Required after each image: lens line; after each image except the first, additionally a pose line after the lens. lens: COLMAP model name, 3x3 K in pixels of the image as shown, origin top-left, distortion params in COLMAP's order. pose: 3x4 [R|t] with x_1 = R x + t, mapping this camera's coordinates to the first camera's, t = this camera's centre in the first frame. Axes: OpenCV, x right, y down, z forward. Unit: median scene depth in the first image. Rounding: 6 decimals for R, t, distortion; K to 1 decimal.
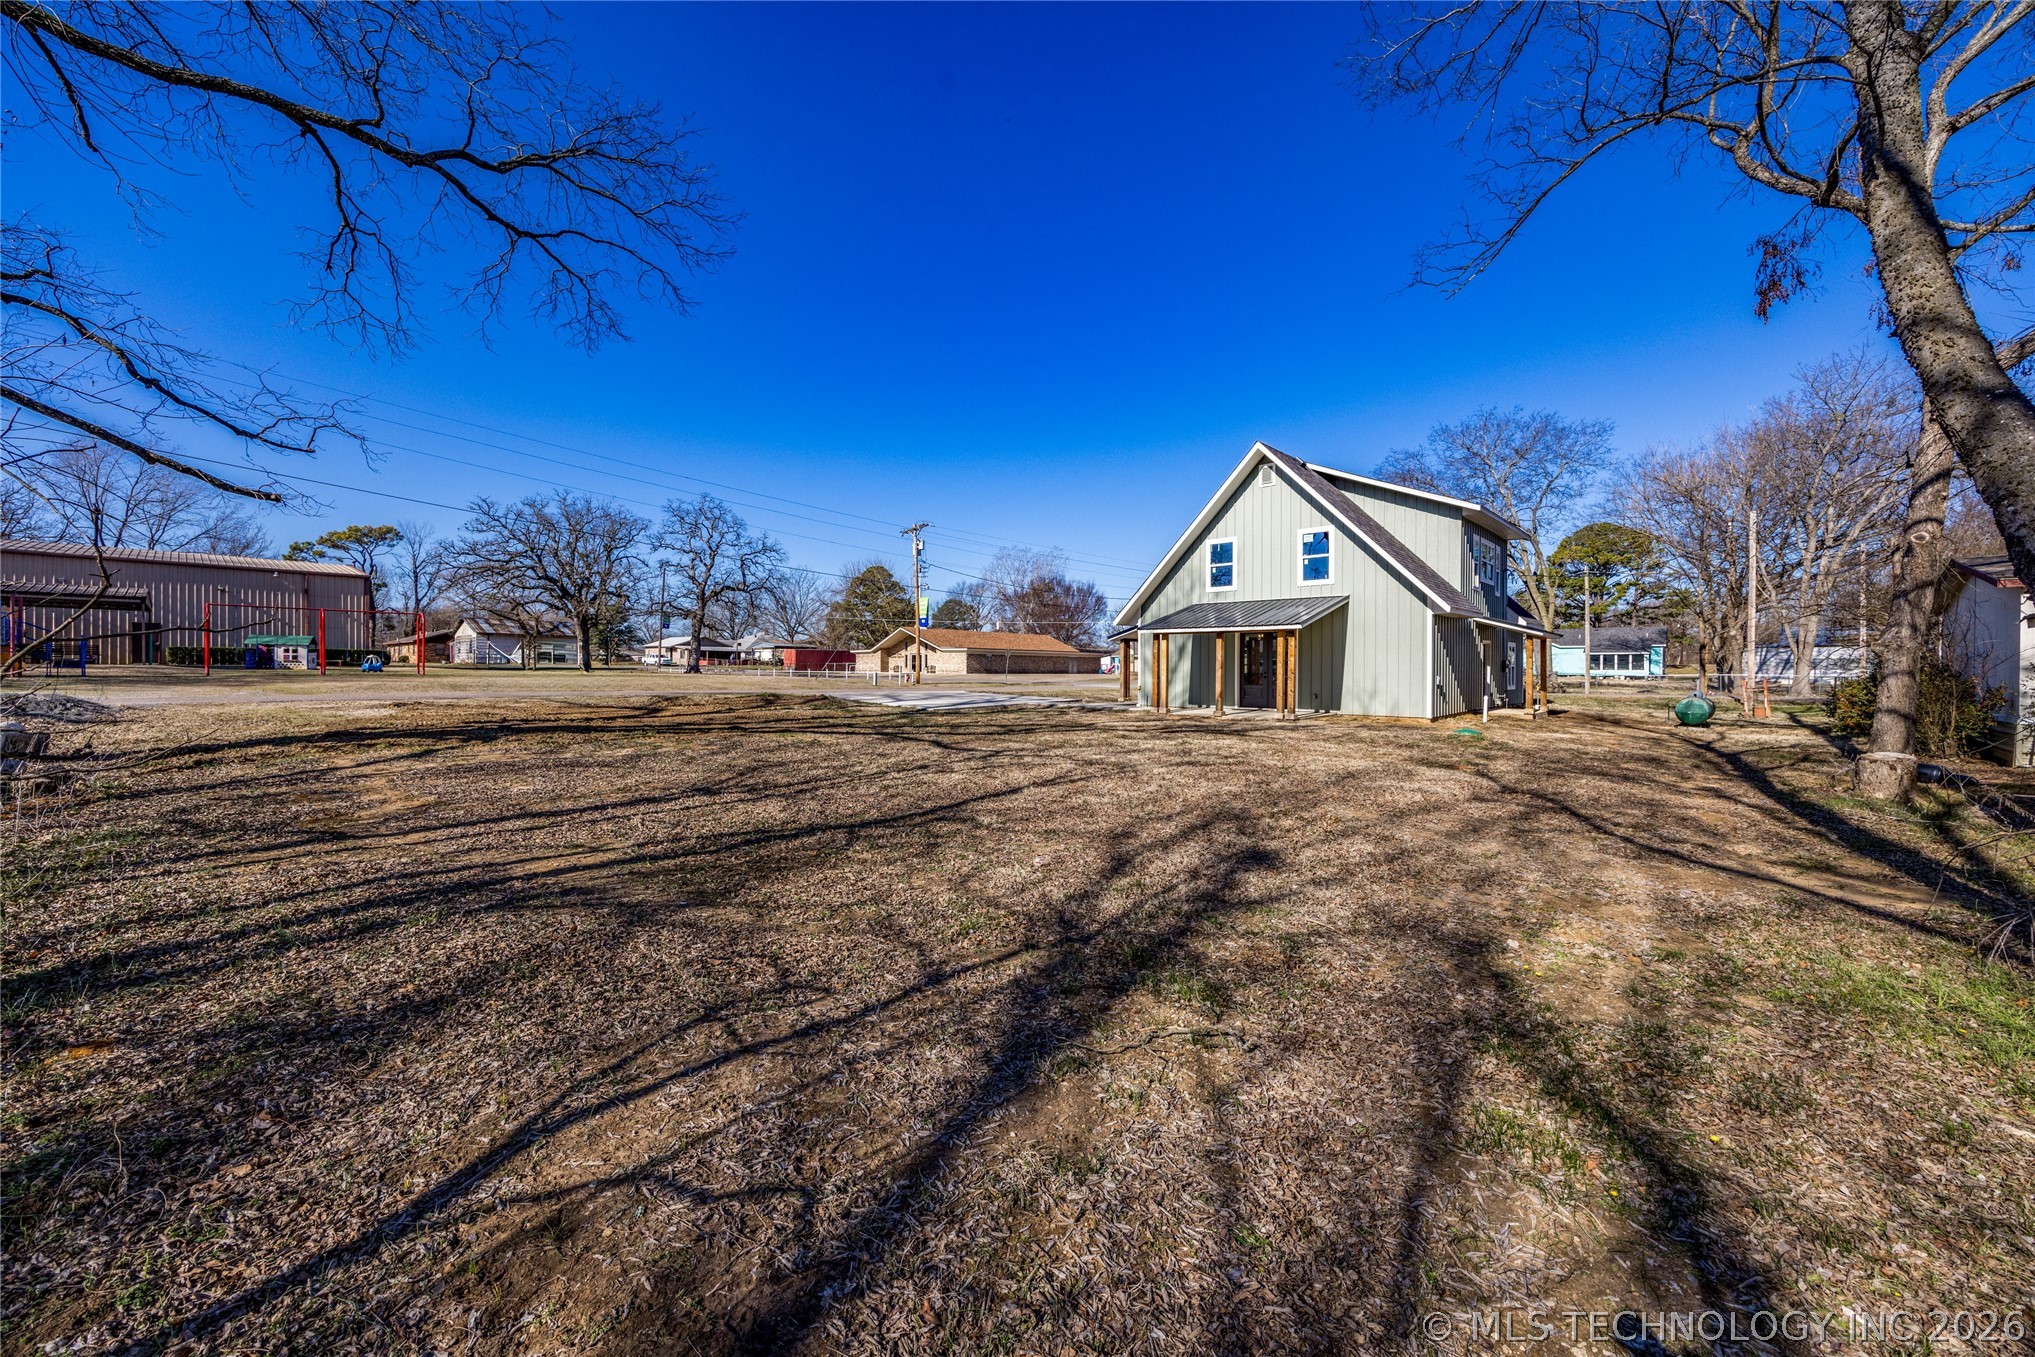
lens RADIAL K [[778.8, 0, 1017.5], [0, 778.8, 678.5], [0, 0, 1]] dist [0.000954, 0.000019]
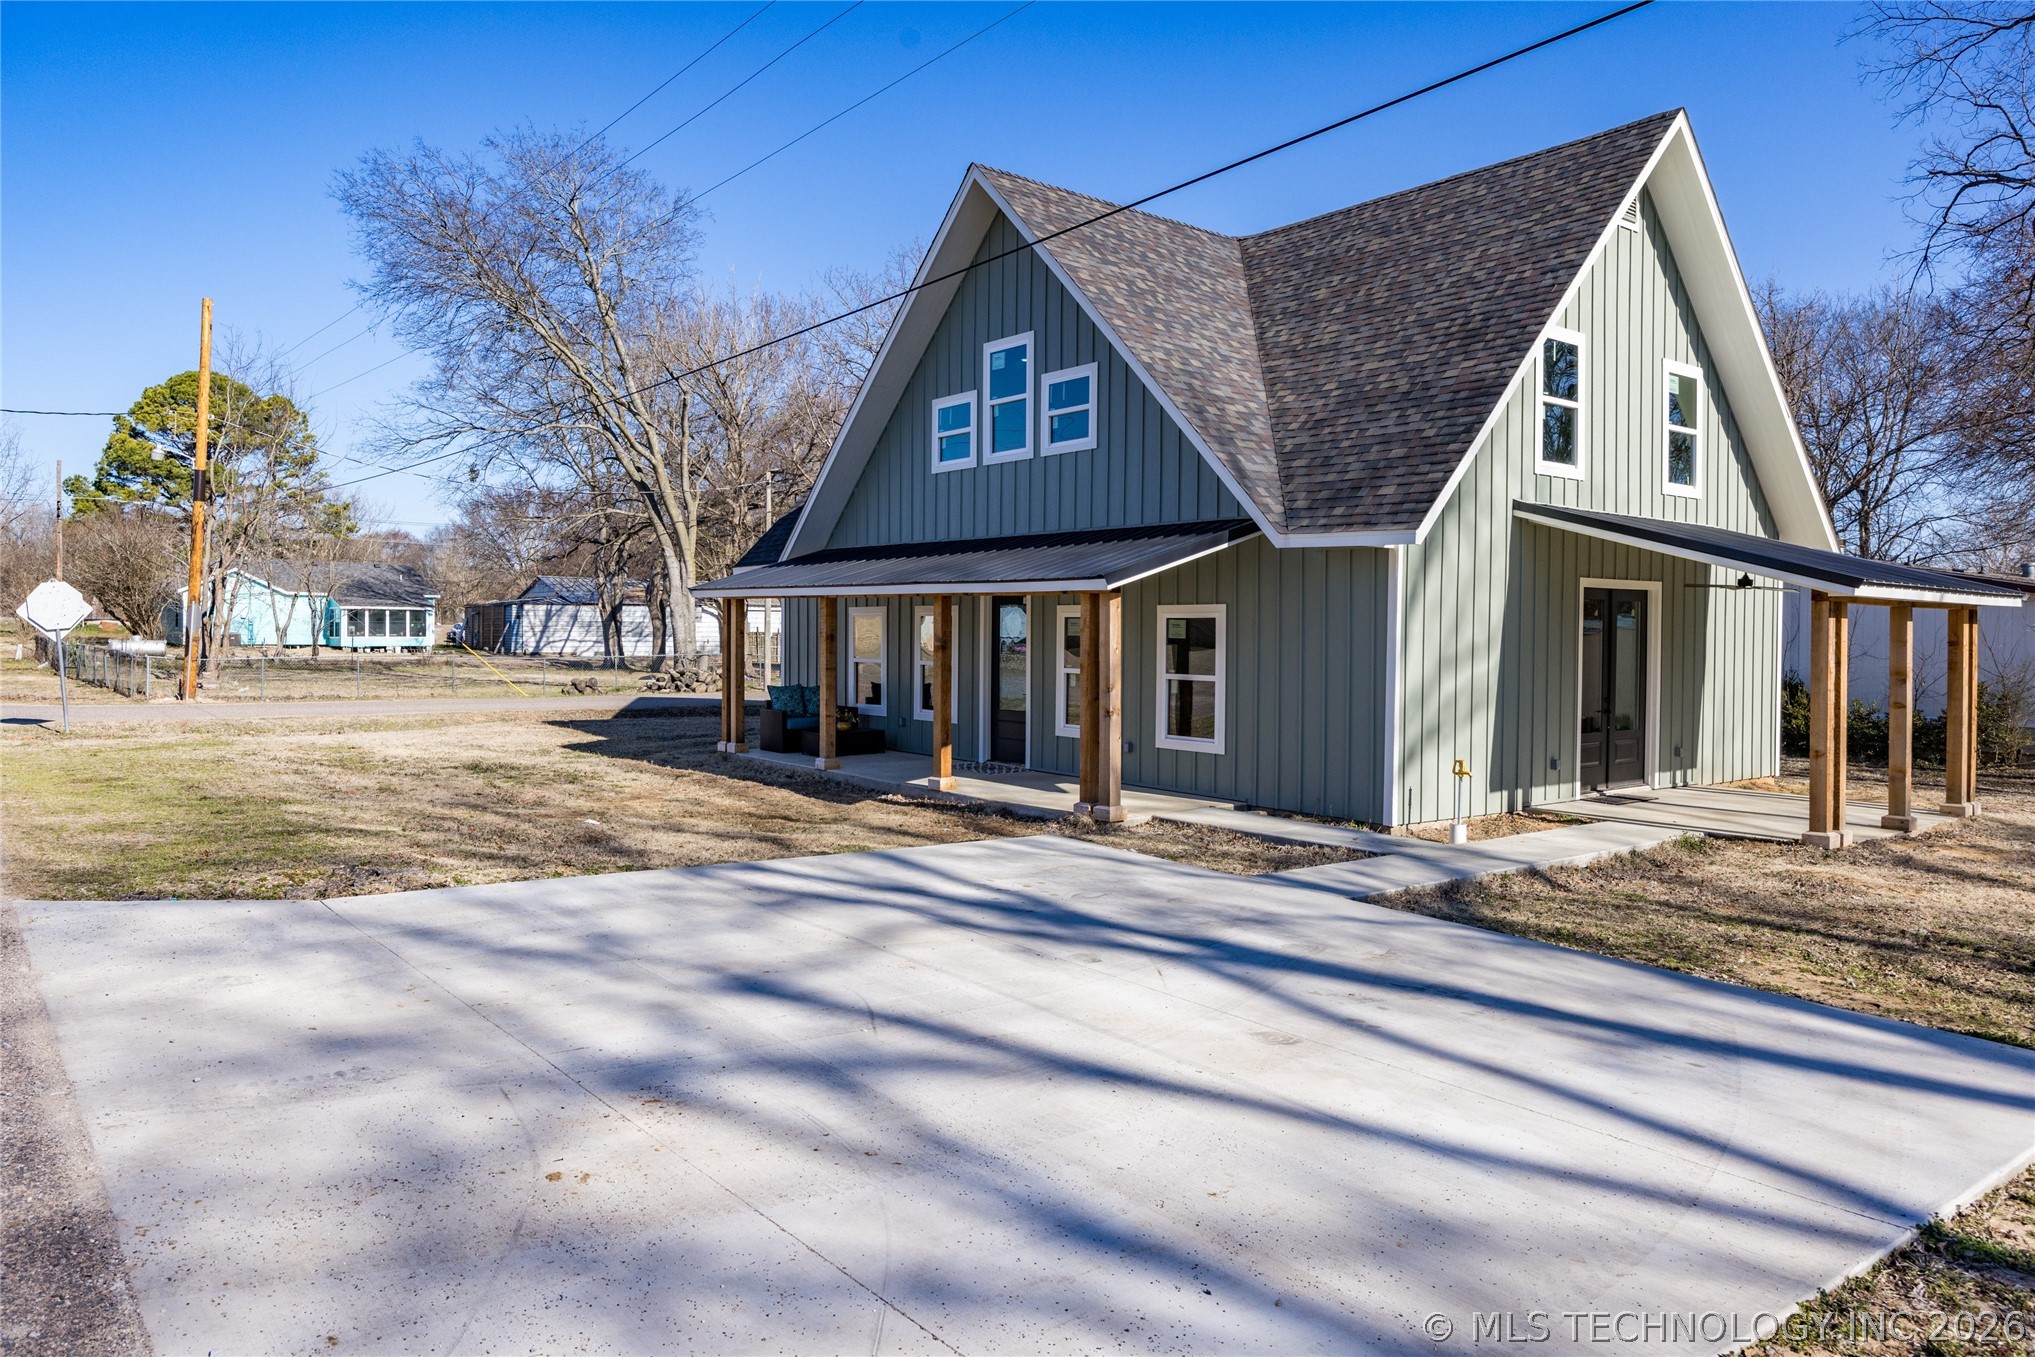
lens RADIAL K [[1333.1, 0, 1006.1], [0, 1333.1, 650.3], [0, 0, 1]] dist [0.003245, 0.001770]
pose [[0.152863, -0.013839, 0.988151, -0.189242], [0.001057, 0.999904, 0.013840, -0.019608], [-0.988247, -0.001071, 0.152863, 0.567808]]
